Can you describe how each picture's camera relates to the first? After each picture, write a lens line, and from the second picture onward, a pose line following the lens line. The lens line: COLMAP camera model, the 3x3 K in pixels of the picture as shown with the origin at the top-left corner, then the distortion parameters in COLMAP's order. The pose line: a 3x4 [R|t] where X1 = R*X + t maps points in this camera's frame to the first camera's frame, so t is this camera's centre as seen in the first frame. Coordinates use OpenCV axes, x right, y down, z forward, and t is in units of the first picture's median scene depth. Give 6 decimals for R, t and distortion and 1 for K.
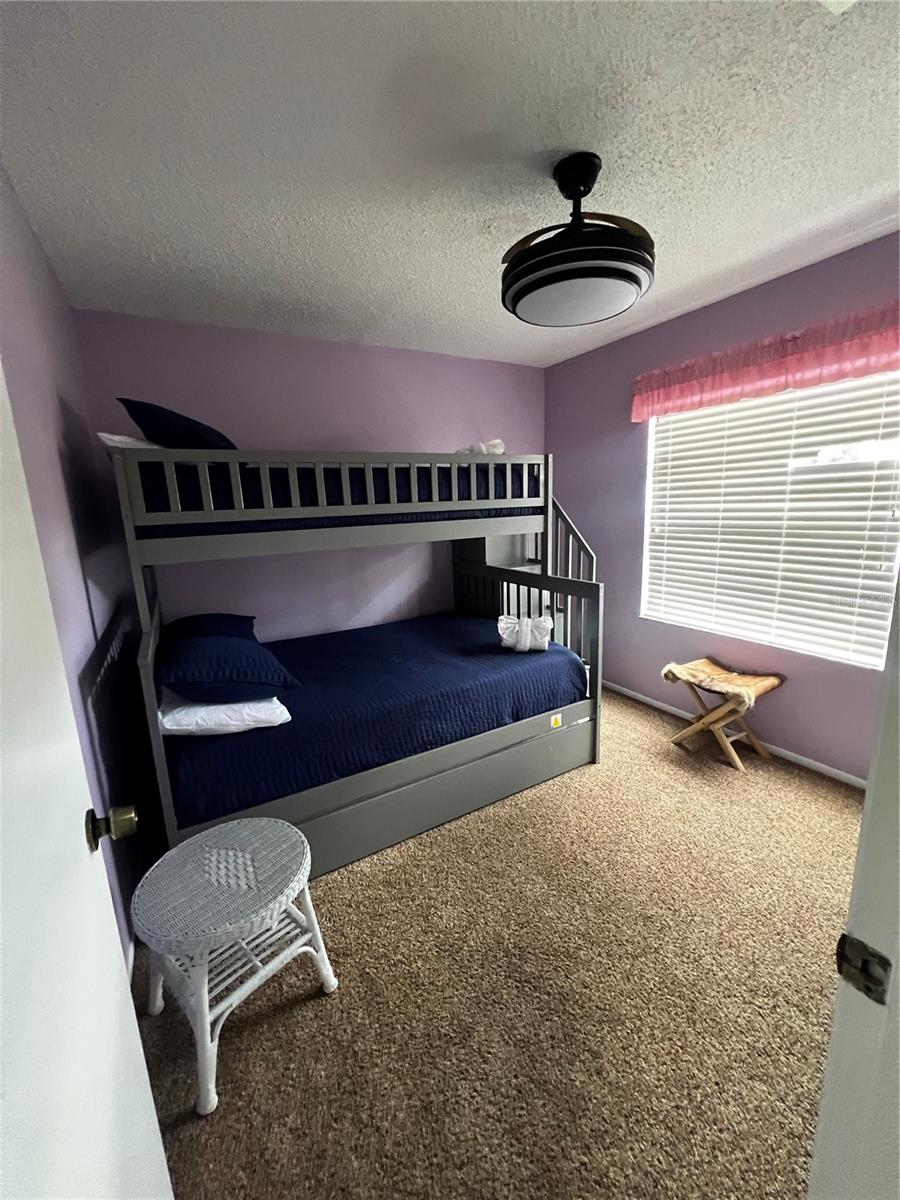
lens RADIAL K [[486.6, 0, 447.2], [0, 486.6, 602.5], [0, 0, 1]] dist [-0.002185, 0.000628]
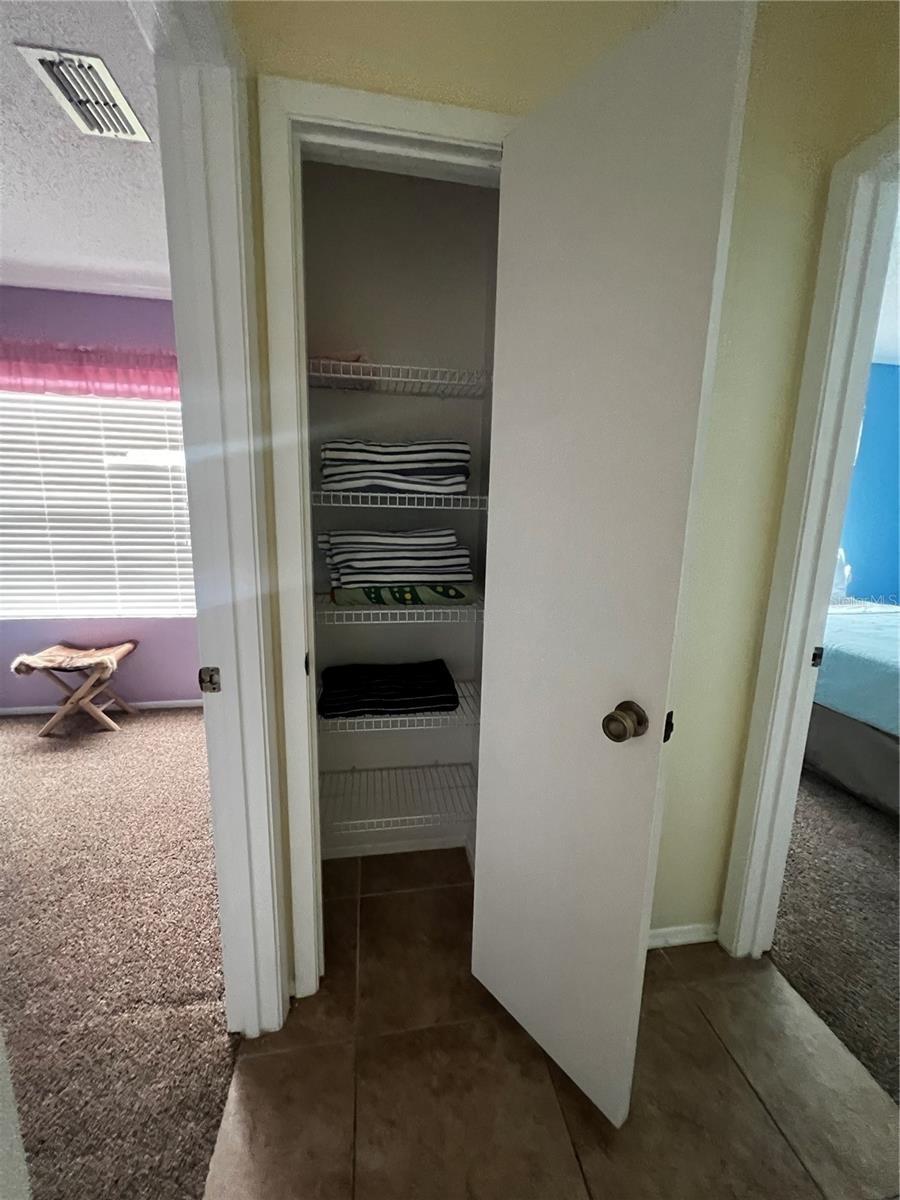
lens RADIAL K [[480.9, 0, 447.1], [0, 480.9, 600.2], [0, 0, 1]] dist [-0.000926, 0.000245]
pose [[0.343311, -0.129418, 0.930263, -0.124393], [0.147987, 0.985543, 0.082495, 0.069824], [-0.927490, 0.109345, 0.357500, -0.133281]]
